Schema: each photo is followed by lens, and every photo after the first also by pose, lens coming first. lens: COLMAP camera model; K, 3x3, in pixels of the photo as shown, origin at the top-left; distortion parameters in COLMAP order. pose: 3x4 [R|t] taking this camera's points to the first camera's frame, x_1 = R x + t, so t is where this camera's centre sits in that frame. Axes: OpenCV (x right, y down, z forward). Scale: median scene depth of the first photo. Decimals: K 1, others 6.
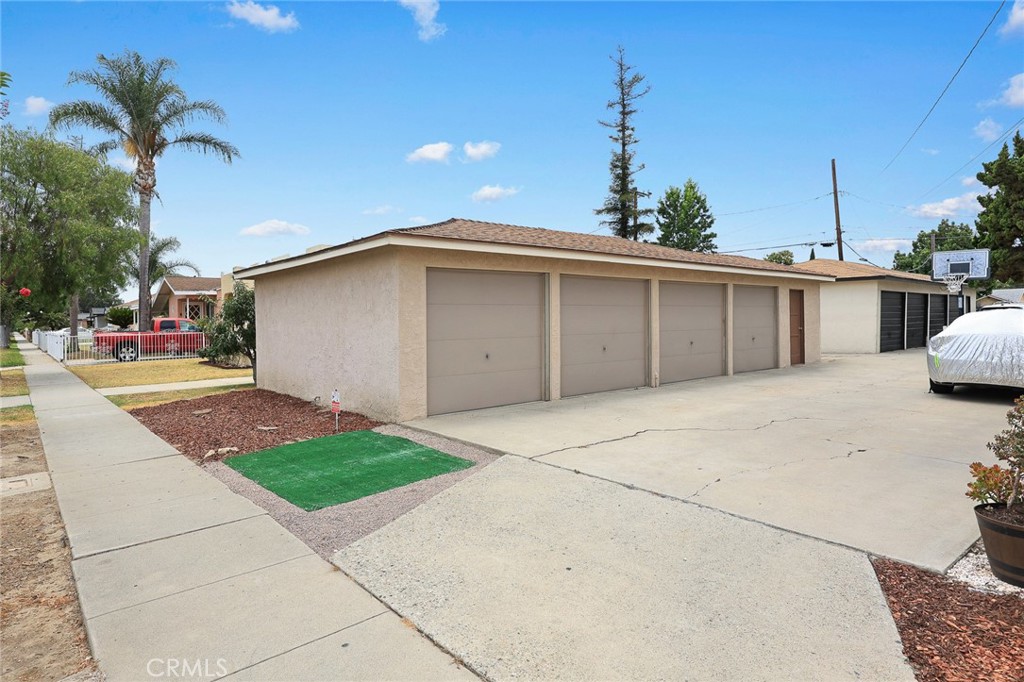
lens RADIAL K [[569.5, 0, 511.7], [0, 569.5, 325.8], [0, 0, 1]] dist [0.000055, -0.000024]
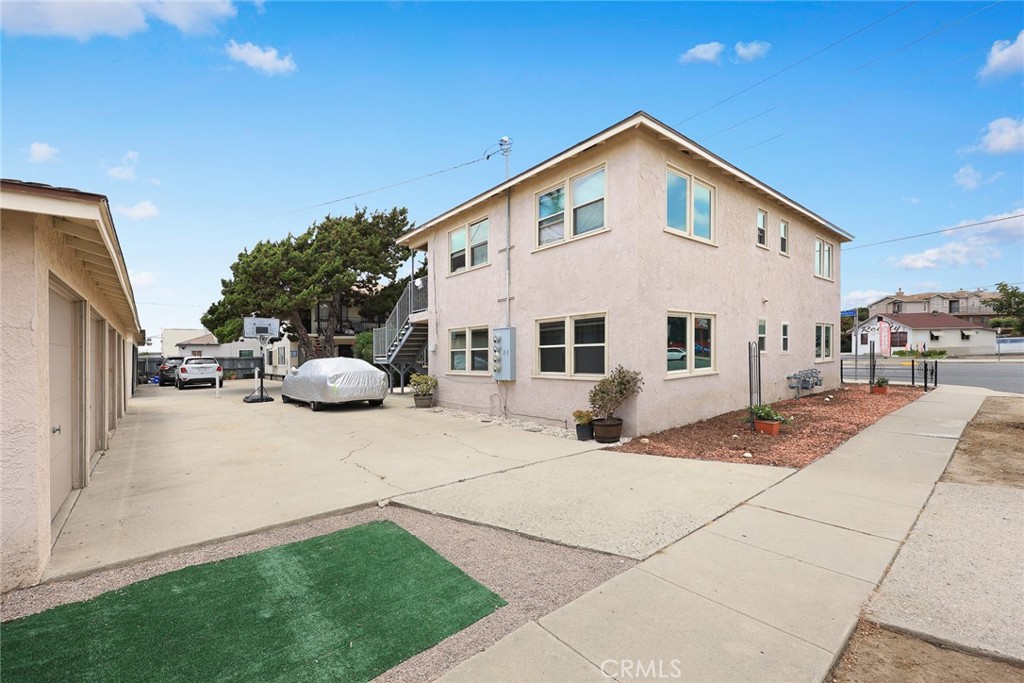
lens RADIAL K [[433.9, 0, 515.0], [0, 433.9, 374.3], [0, 0, 1]] dist [-0.000151, -0.000031]
pose [[0.010506, -0.033337, 0.999389, -0.937649], [0.033726, 0.998887, 0.032966, -0.007545], [-0.999376, 0.033360, 0.011619, 0.964132]]
